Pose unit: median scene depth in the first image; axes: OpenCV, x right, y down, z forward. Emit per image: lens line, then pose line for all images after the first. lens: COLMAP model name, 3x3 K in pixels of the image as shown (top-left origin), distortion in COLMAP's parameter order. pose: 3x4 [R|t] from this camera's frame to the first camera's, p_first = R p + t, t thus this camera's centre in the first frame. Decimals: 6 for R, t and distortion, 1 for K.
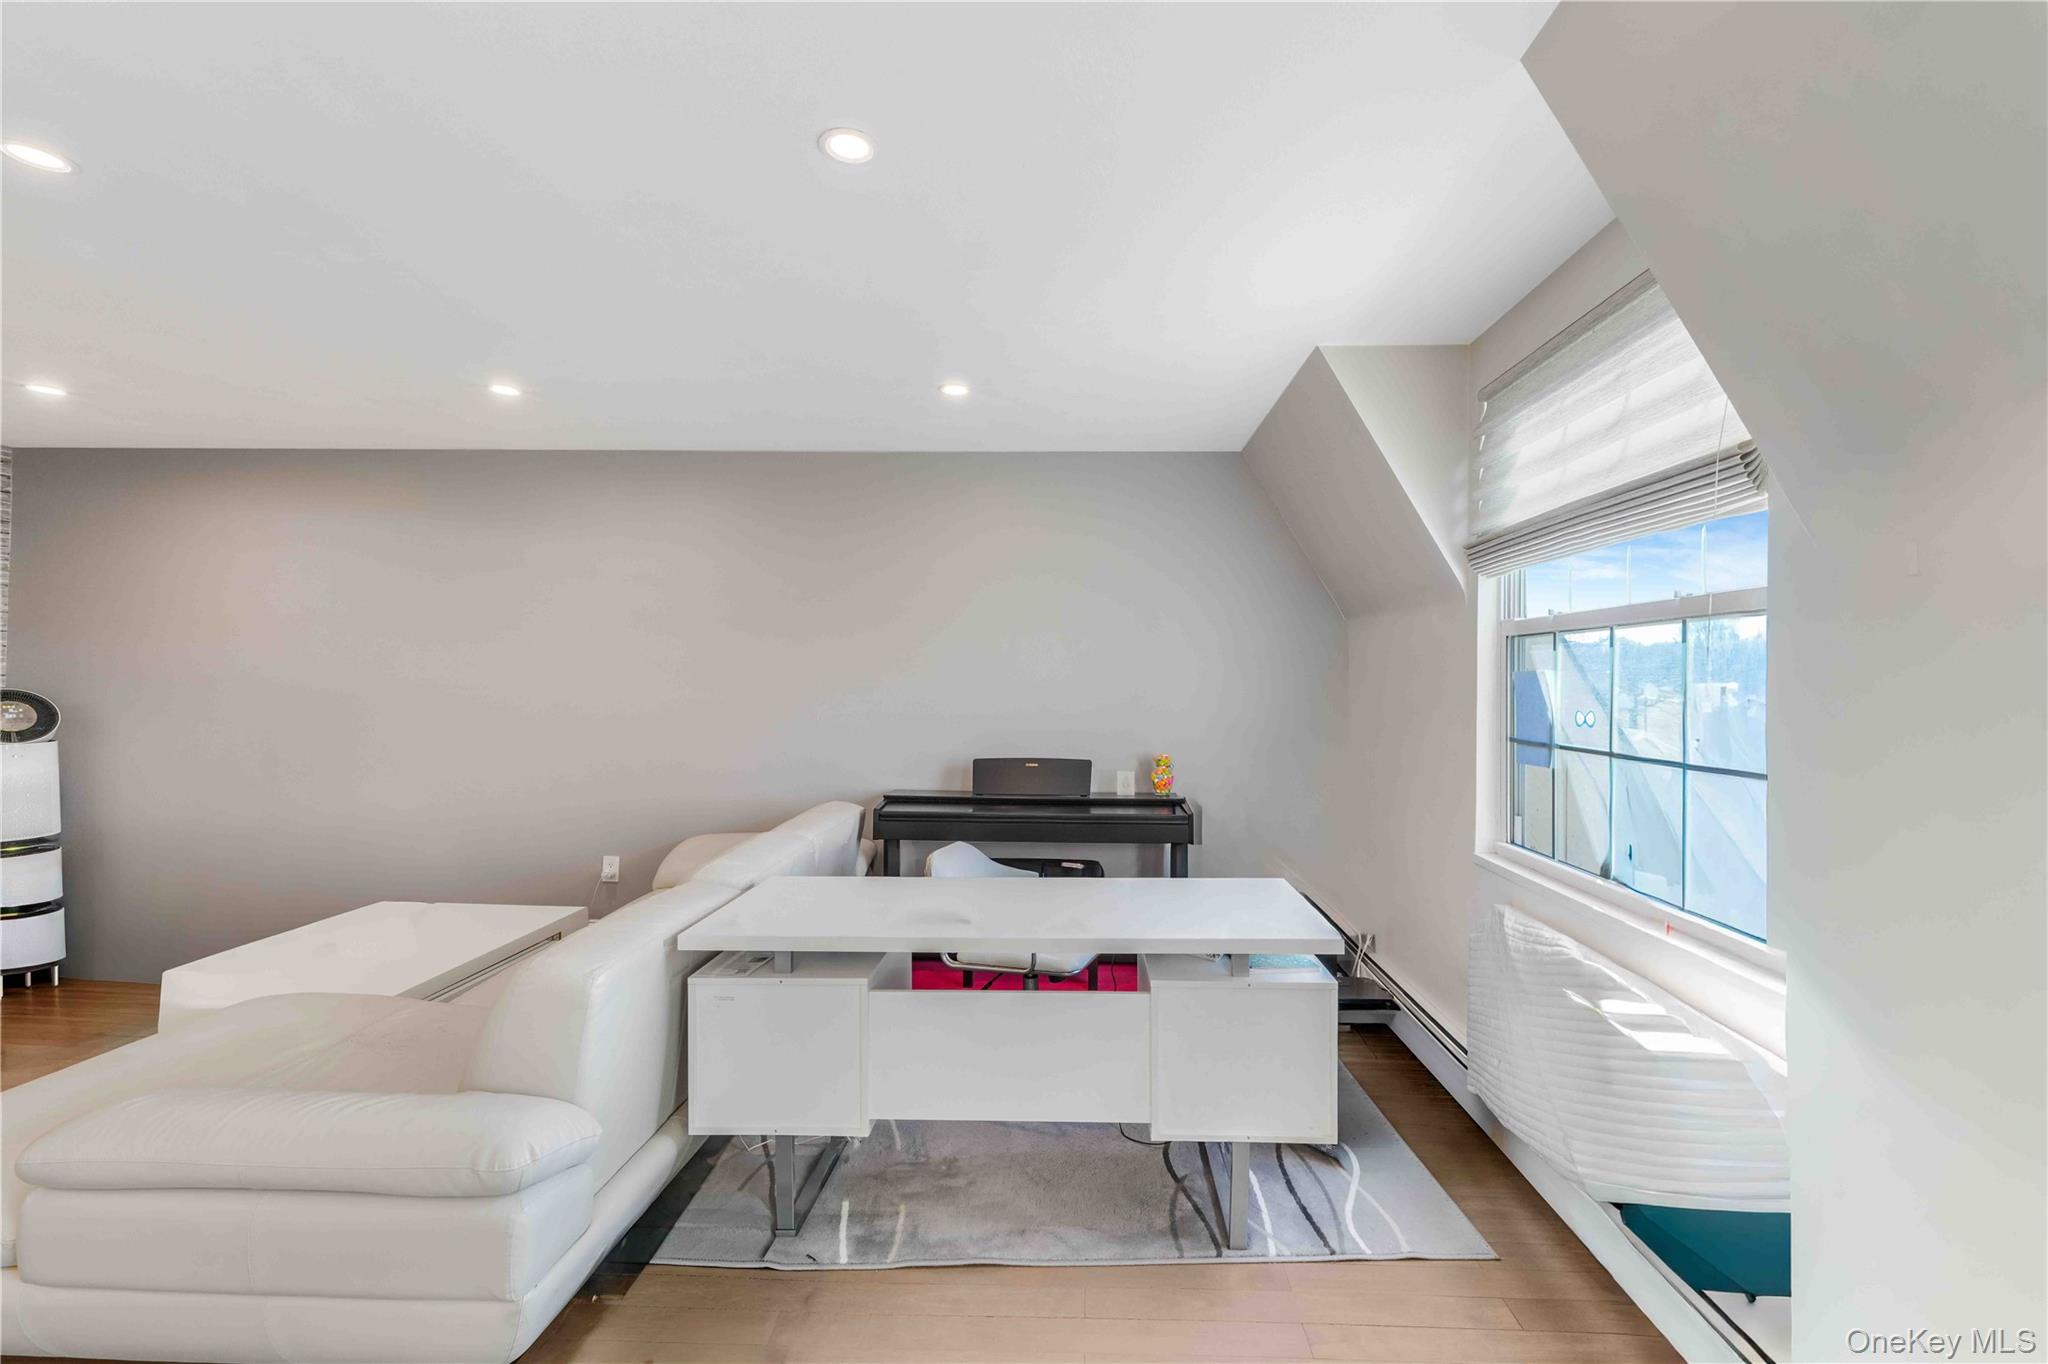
lens RADIAL K [[859.3, 0, 1037.0], [0, 859.3, 681.6], [0, 0, 1]] dist [0.000314, 0.000407]
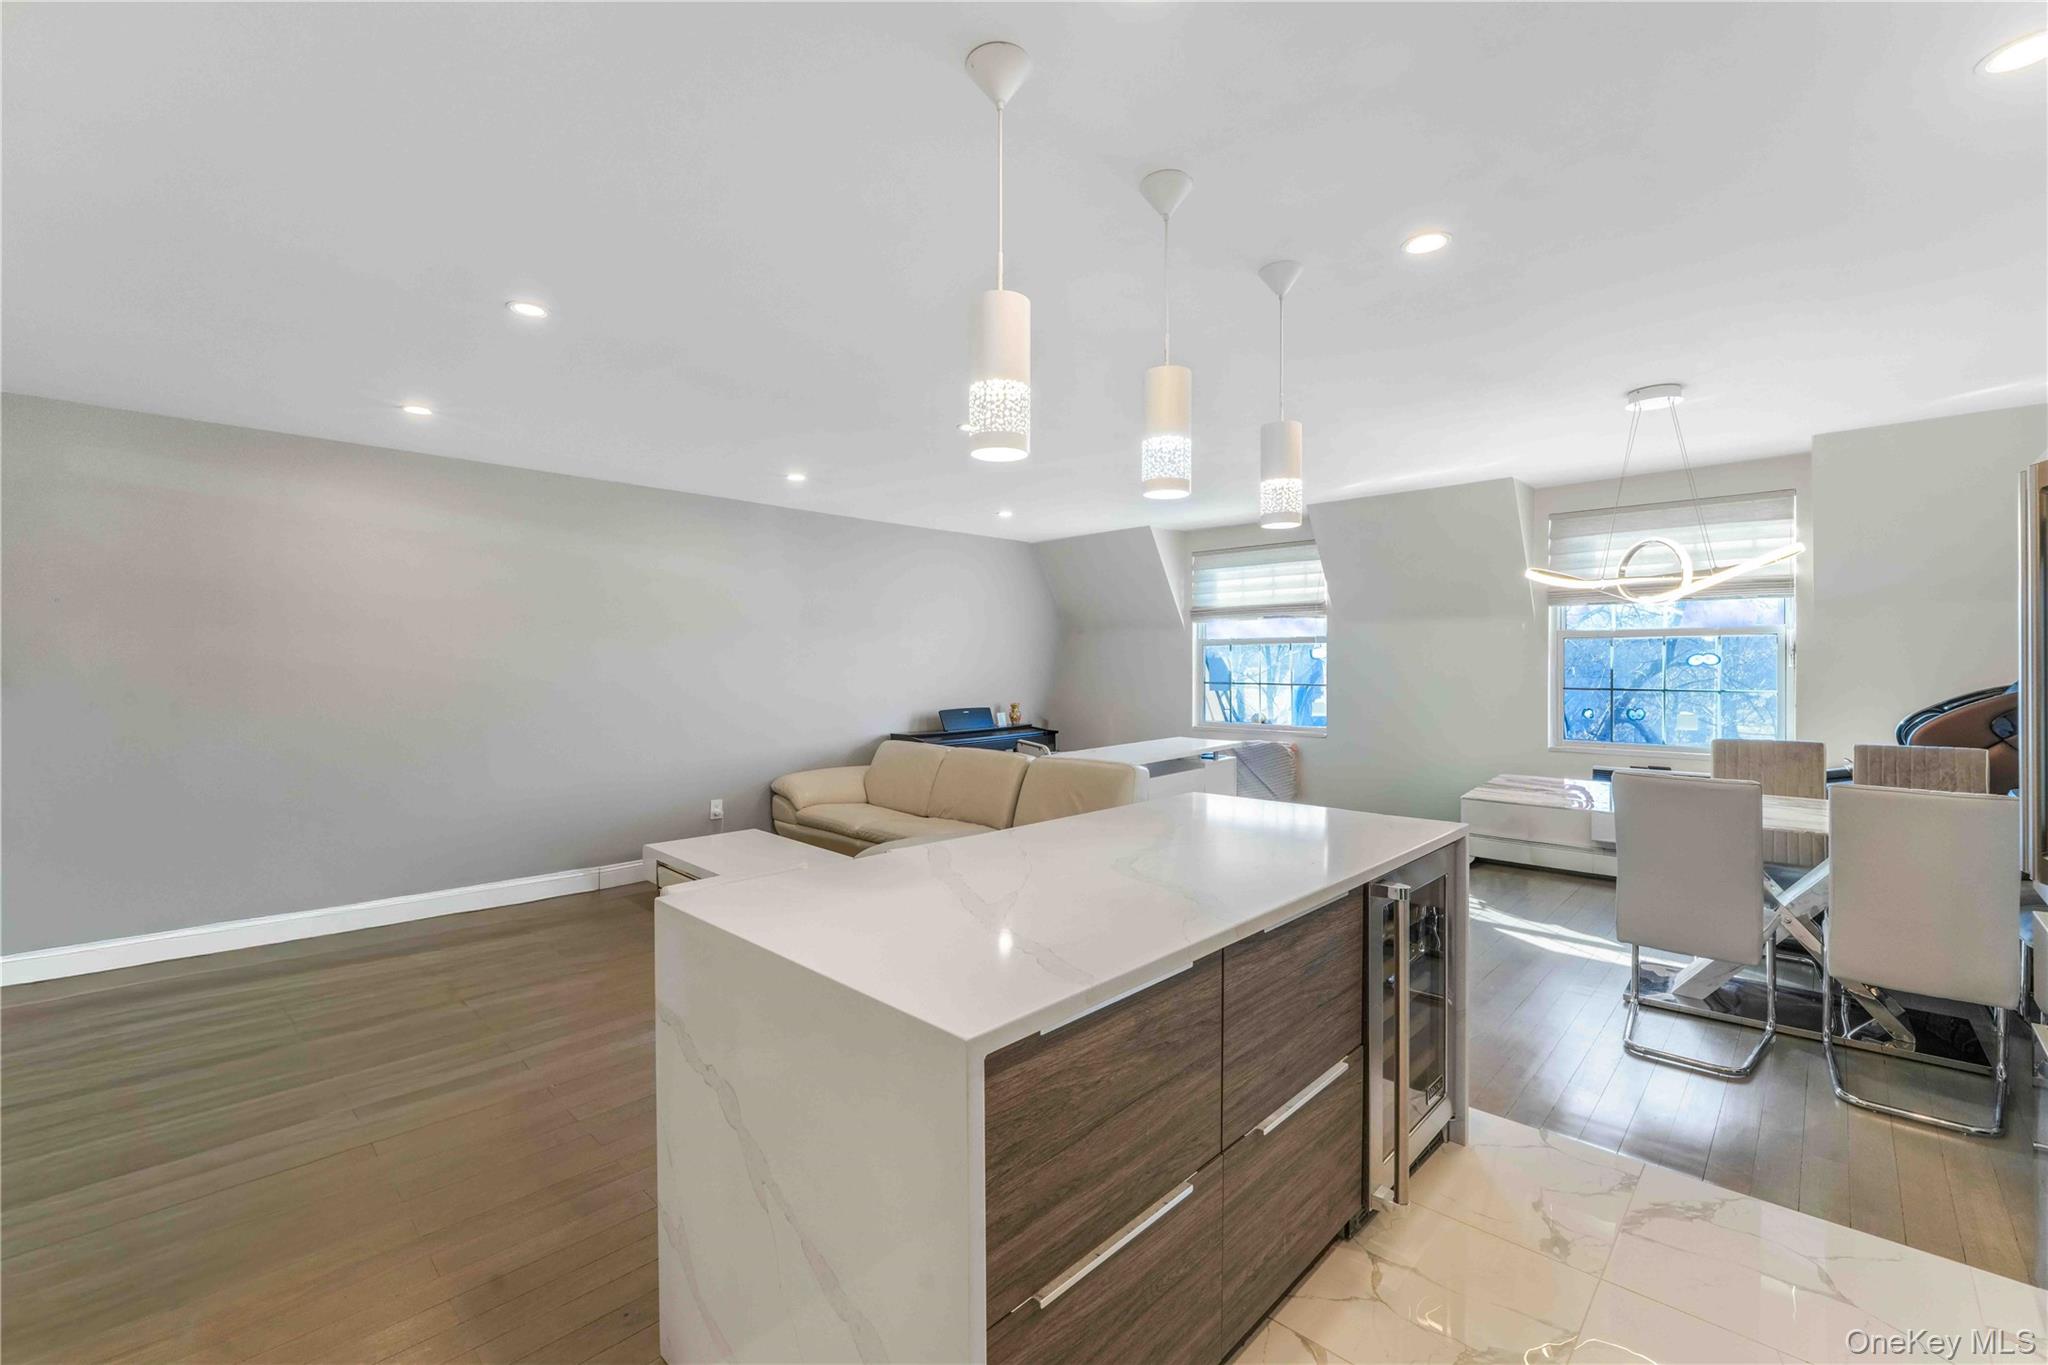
lens RADIAL K [[859.3, 0, 1028.6], [0, 859.3, 672.0], [0, 0, 1]] dist [0.000314, 0.000407]
pose [[0.668253, -0.021182, 0.743632, -1.737817], [0.009475, 0.999756, 0.019963, -0.026784], [-0.743873, -0.006294, 0.668291, -0.382099]]
